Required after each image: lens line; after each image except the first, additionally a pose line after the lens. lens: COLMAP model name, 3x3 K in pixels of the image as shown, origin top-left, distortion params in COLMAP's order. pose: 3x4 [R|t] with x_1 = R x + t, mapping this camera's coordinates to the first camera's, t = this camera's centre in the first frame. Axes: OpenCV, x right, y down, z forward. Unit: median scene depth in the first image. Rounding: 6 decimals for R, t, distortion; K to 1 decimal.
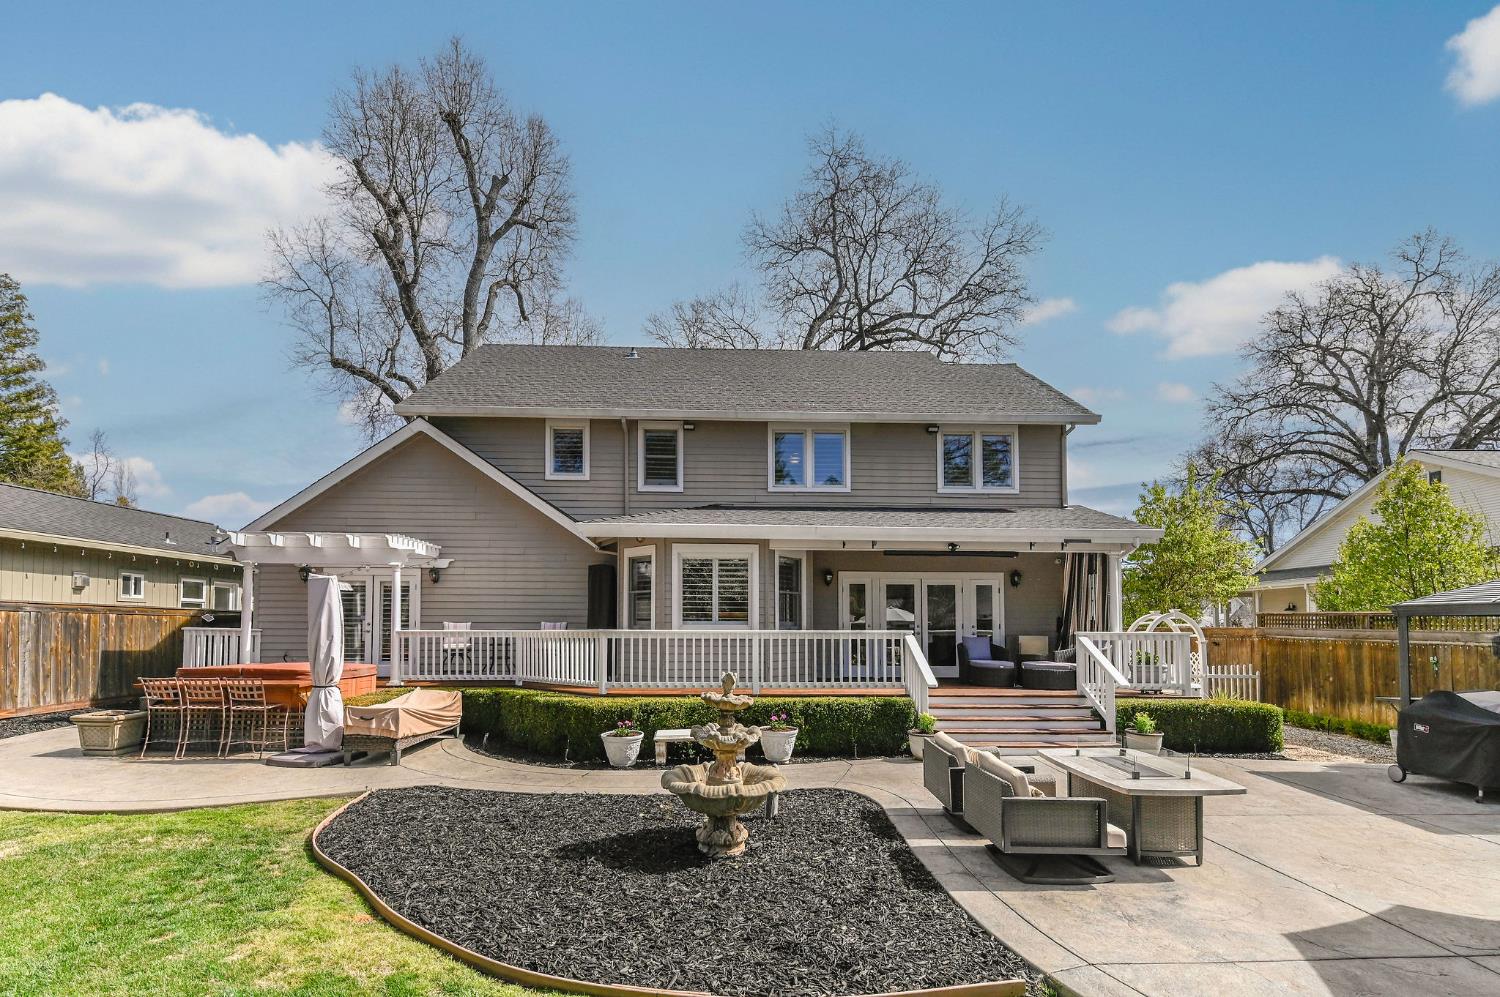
lens RADIAL K [[685.2, 0, 724.6], [0, 685.2, 608.9], [0, 0, 1]] dist [0.005922, -0.000359]
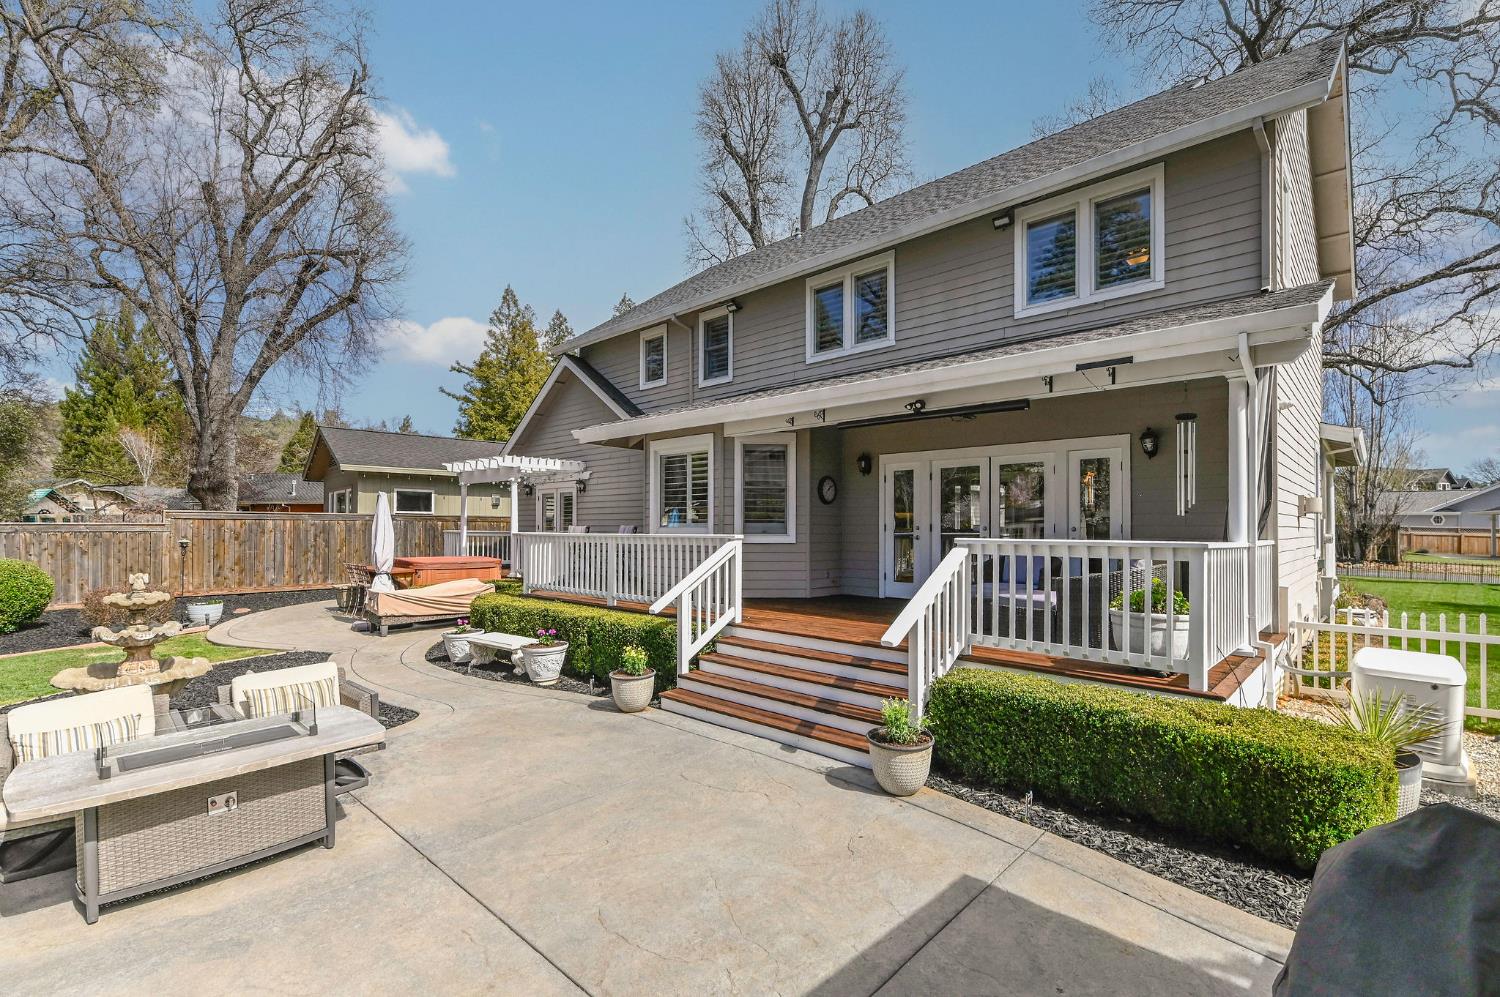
lens RADIAL K [[651.1, 0, 769.9], [0, 651.1, 538.0], [0, 0, 1]] dist [0.010229, -0.005152]
pose [[0.724531, 0.007607, -0.689200, 0.574518], [0.021292, 0.999215, 0.033413, 0.009704], [0.688913, -0.038883, 0.723801, 0.398357]]
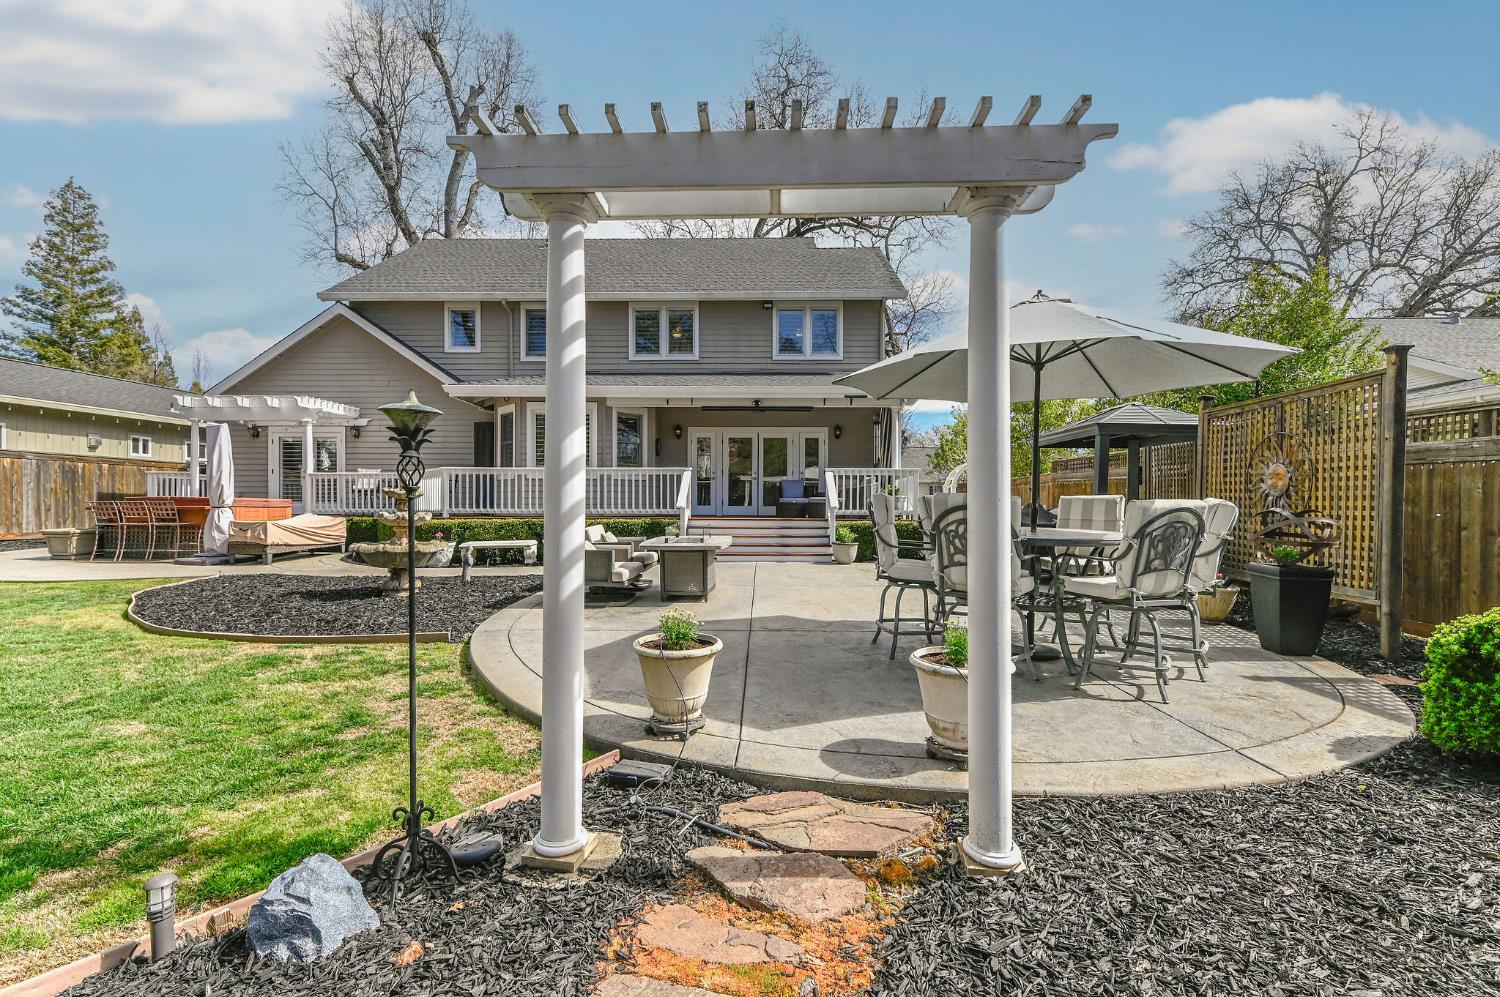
lens RADIAL K [[651.1, 0, 740.4], [0, 651.1, 508.0], [0, 0, 1]] dist [0.010229, -0.005152]
pose [[0.998726, -0.001805, -0.050427, 0.315977], [0.003439, 0.999471, 0.032335, 0.050379], [0.050342, -0.032467, 0.998204, -0.133693]]
